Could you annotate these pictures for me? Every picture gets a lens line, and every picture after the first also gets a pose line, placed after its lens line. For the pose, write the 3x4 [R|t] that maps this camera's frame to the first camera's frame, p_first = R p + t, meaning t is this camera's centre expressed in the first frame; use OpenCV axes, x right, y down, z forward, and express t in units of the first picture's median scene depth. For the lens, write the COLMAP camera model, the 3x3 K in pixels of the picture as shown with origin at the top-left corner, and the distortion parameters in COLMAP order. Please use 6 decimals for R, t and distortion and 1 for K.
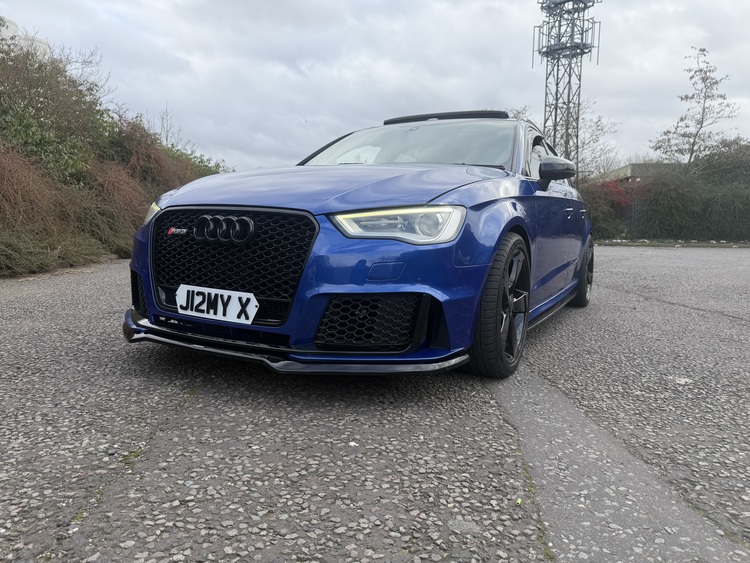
lens RADIAL K [[529.0, 0, 375.0], [0, 529.0, 281.5], [0, 0, 1]] dist [0.003733, -0.005805]
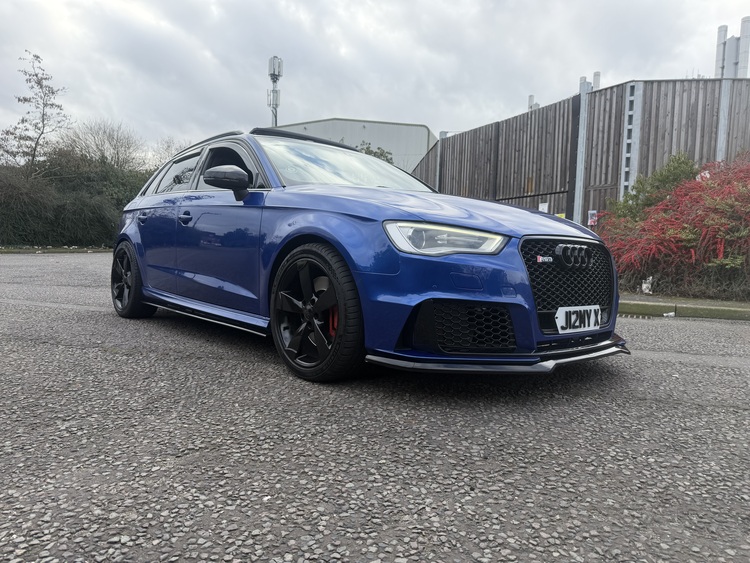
lens RADIAL K [[529.0, 0, 375.0], [0, 529.0, 281.5], [0, 0, 1]] dist [0.003733, -0.005805]
pose [[0.374531, -0.075484, 0.924137, -1.519404], [0.082943, 0.995412, 0.047691, -0.132577], [-0.923497, 0.058789, 0.379073, 0.933317]]
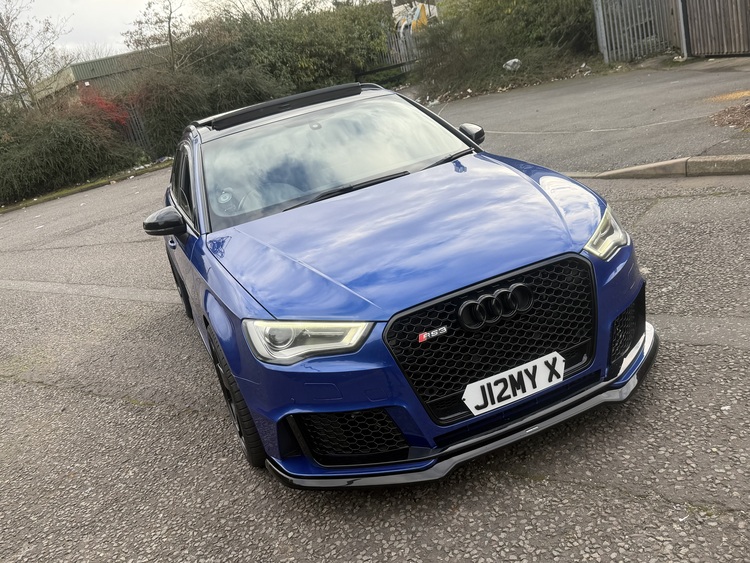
lens RADIAL K [[681.3, 0, 353.1], [0, 681.3, 281.6], [0, 0, 1]] dist [0.061584, 0.000255]
pose [[0.661887, -0.393065, 0.638284, -1.146521], [0.341425, 0.916123, 0.210112, -0.454343], [-0.667334, 0.078856, 0.740572, 0.275190]]
